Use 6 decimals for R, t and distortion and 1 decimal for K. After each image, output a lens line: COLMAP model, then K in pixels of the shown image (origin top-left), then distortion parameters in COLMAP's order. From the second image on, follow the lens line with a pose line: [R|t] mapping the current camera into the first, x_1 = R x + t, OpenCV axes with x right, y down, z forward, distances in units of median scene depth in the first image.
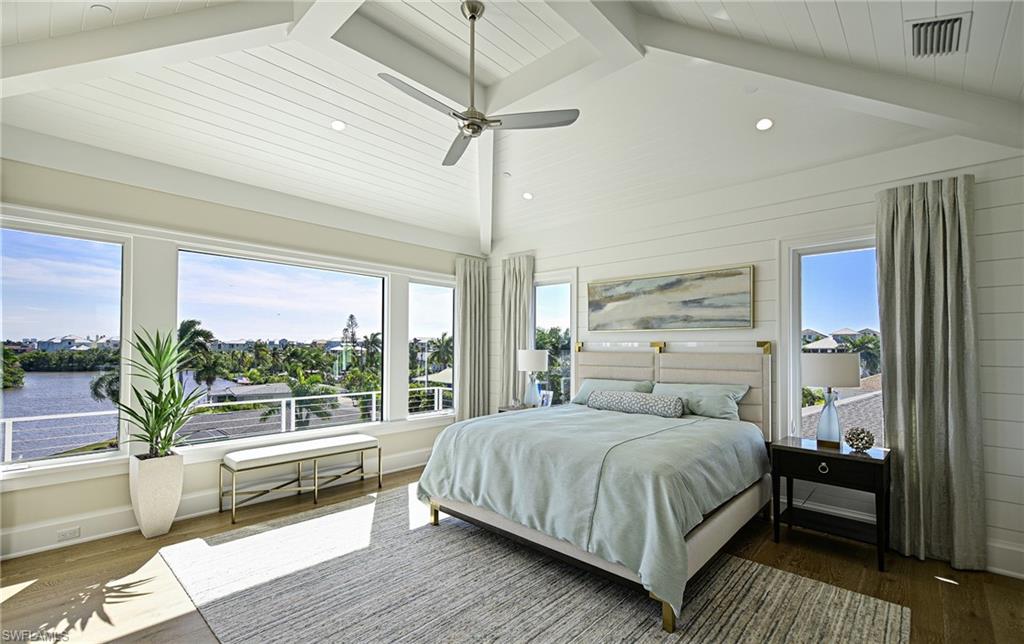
lens RADIAL K [[452.9, 0, 491.8], [0, 452.9, 342.8], [0, 0, 1]] dist [-0.000653, 0.000031]
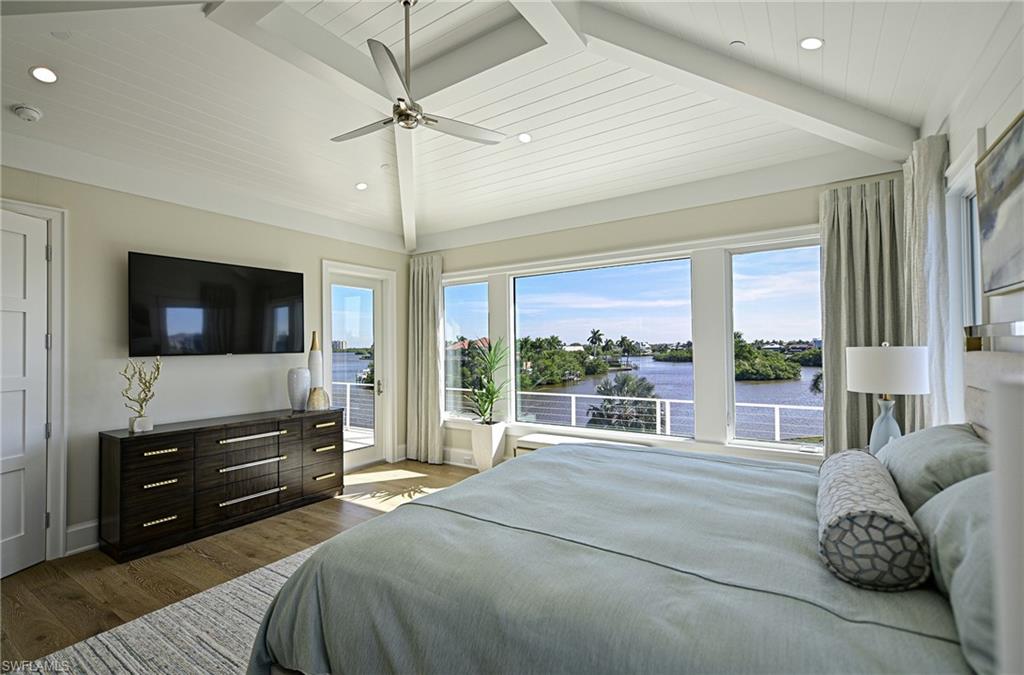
lens RADIAL K [[463.3, 0, 505.3], [0, 463.3, 340.9], [0, 0, 1]] dist [0.016722, 0.000109]
pose [[0.174985, -0.022964, -0.984303, 0.583151], [0.025076, 0.999508, -0.018861, 0.010456], [0.984252, -0.021382, 0.175475, 0.620547]]
